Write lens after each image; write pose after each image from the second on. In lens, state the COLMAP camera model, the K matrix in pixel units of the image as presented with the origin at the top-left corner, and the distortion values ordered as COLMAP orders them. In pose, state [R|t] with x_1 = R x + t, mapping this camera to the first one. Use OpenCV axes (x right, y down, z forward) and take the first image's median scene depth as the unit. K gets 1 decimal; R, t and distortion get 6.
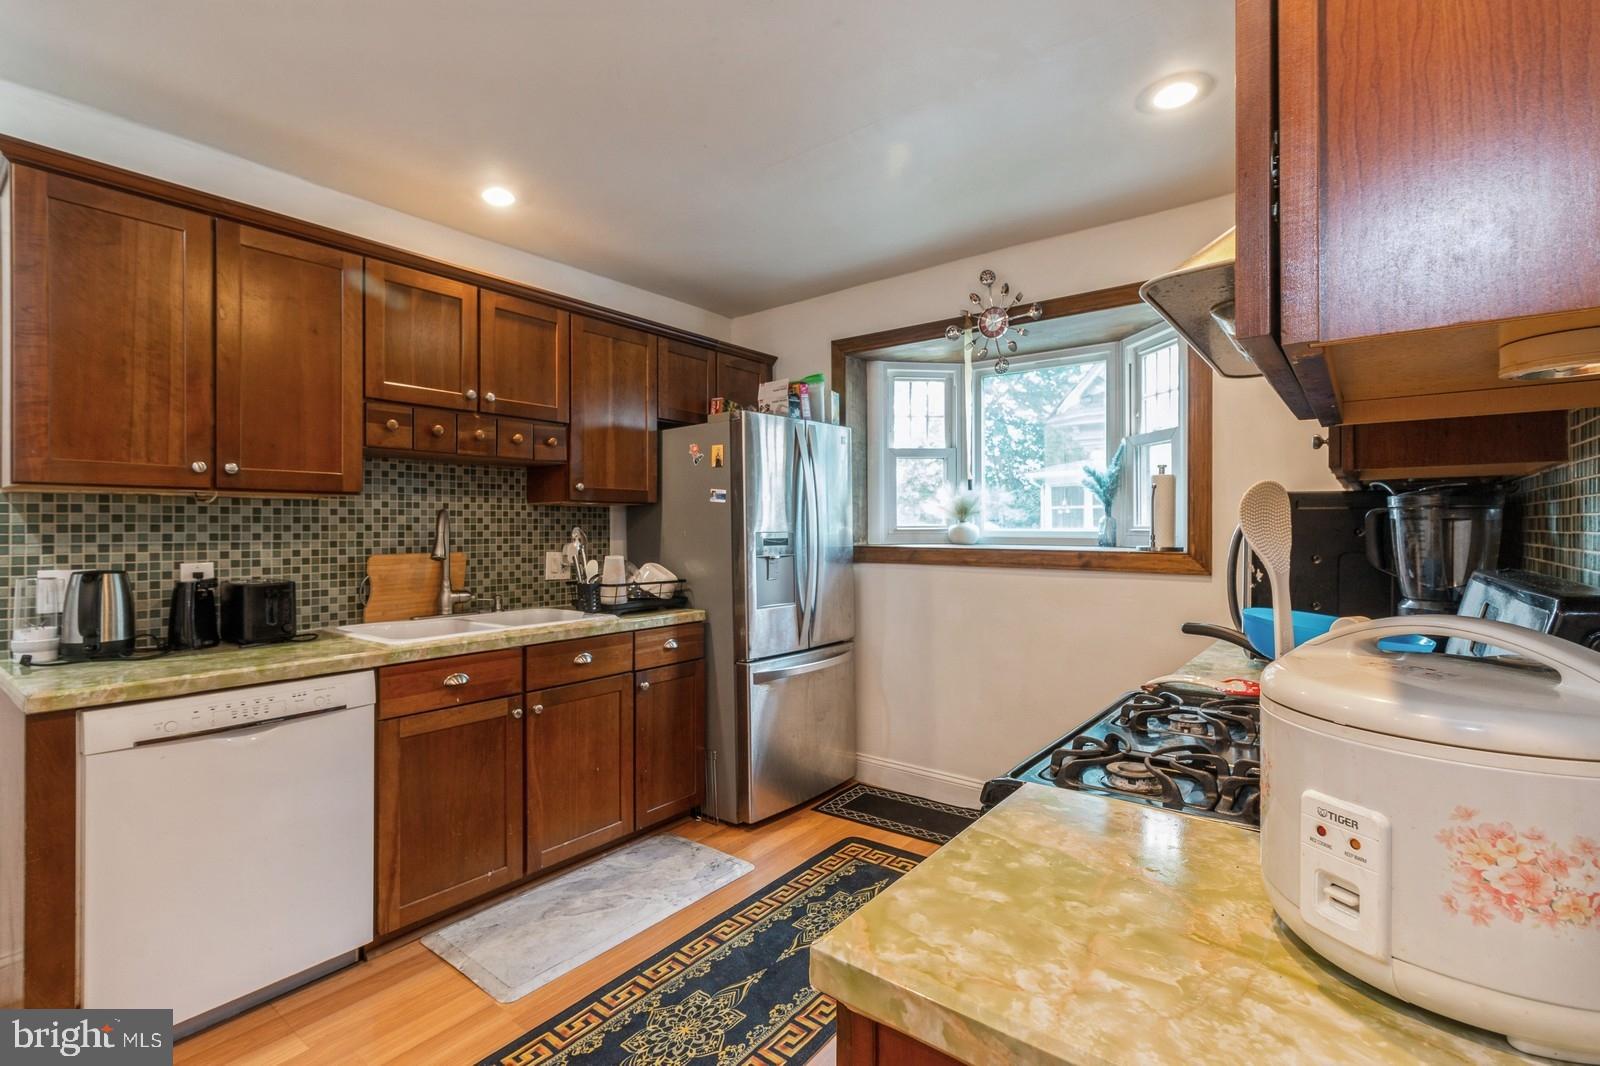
lens RADIAL K [[739.0, 0, 797.9], [0, 739.0, 532.3], [0, 0, 1]] dist [0.010777, 0.000145]
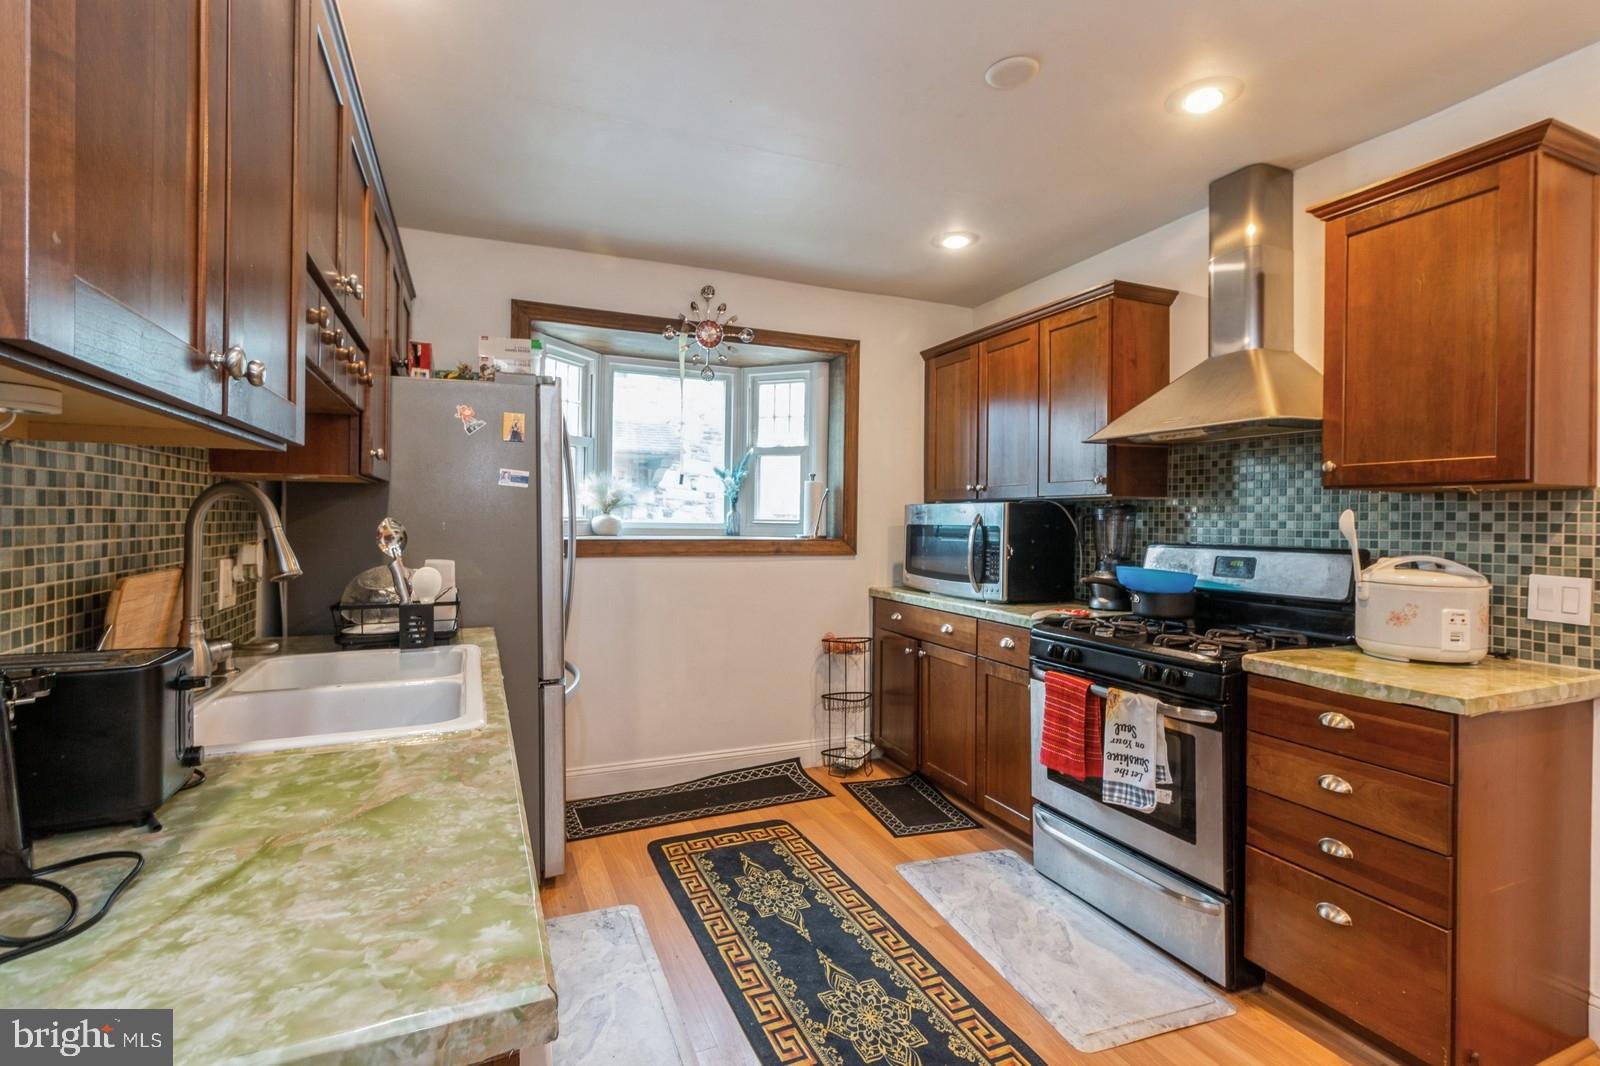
lens RADIAL K [[739.0, 0, 799.1], [0, 739.0, 523.5], [0, 0, 1]] dist [0.010777, 0.000145]
pose [[0.472137, -0.000413, 0.881525, -0.694354], [-0.003949, 0.999989, 0.002583, -0.004935], [-0.881516, -0.004700, 0.472130, 0.386882]]
